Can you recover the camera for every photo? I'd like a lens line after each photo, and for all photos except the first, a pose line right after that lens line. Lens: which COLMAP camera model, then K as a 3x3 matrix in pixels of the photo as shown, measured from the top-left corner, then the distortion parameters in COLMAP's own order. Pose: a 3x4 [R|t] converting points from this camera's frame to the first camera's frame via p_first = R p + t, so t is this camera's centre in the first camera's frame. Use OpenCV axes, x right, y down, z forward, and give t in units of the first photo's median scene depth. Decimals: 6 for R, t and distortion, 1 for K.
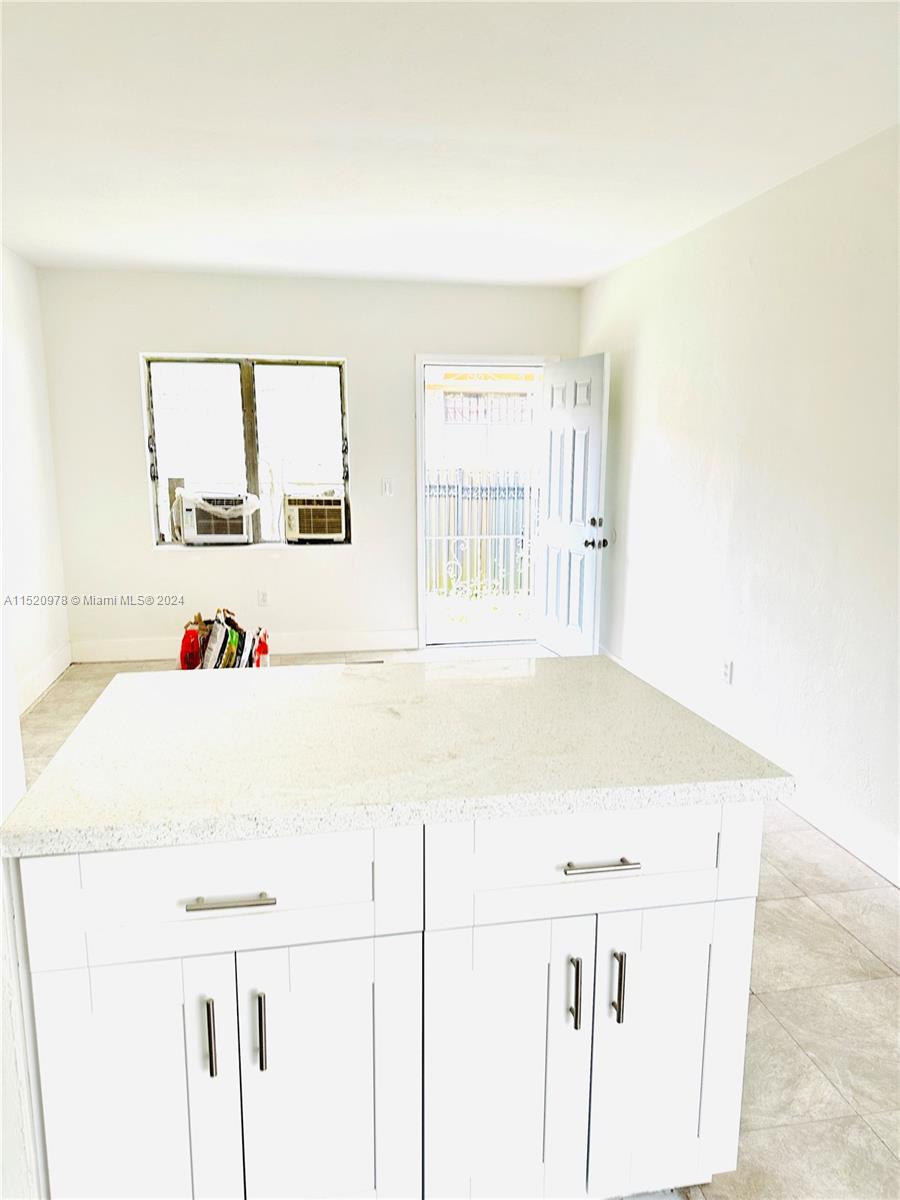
lens RADIAL K [[846.5, 0, 453.7], [0, 846.5, 606.0], [0, 0, 1]] dist [0.040021, -0.005478]
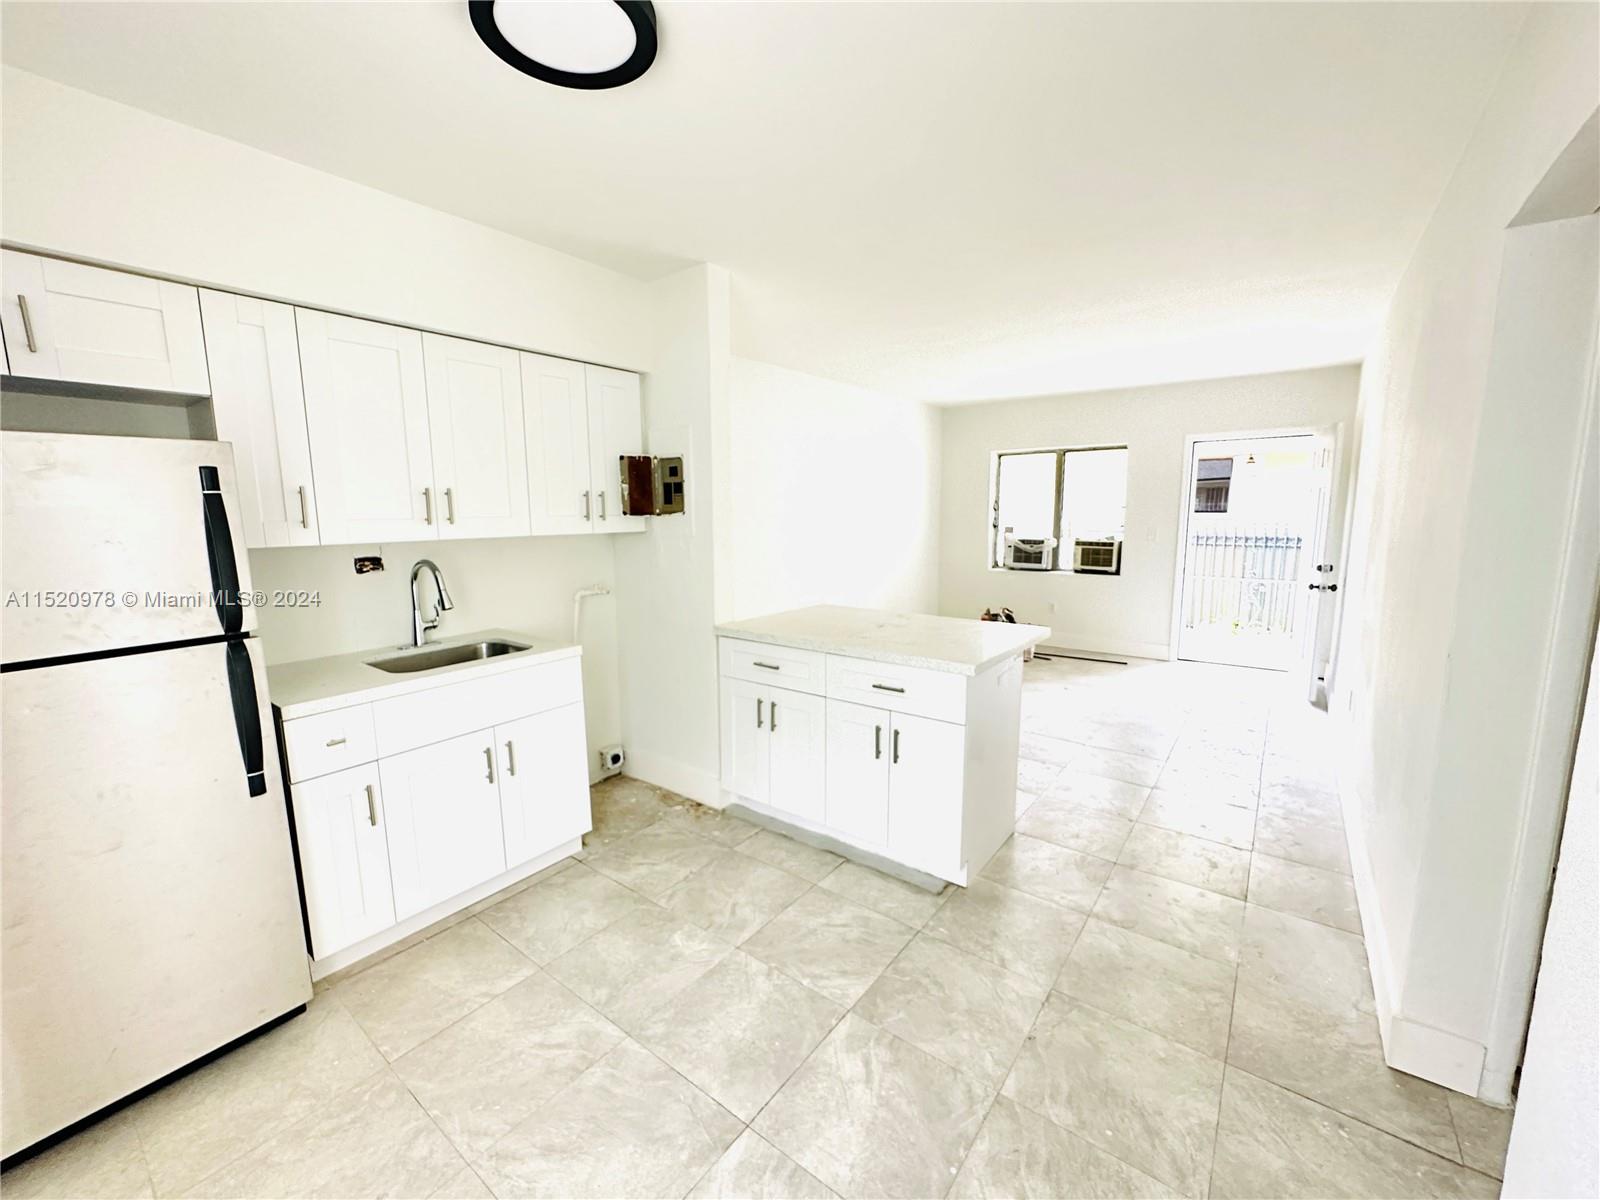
lens RADIAL K [[643.6, 0, 797.0], [0, 643.6, 599.8], [0, 0, 1]] dist [-0.002622, 0.000329]
pose [[0.669036, 0.095574, -0.737059, 0.308319], [-0.127335, 0.991774, 0.013019, 0.020002], [0.732241, 0.085143, 0.675703, -0.089449]]
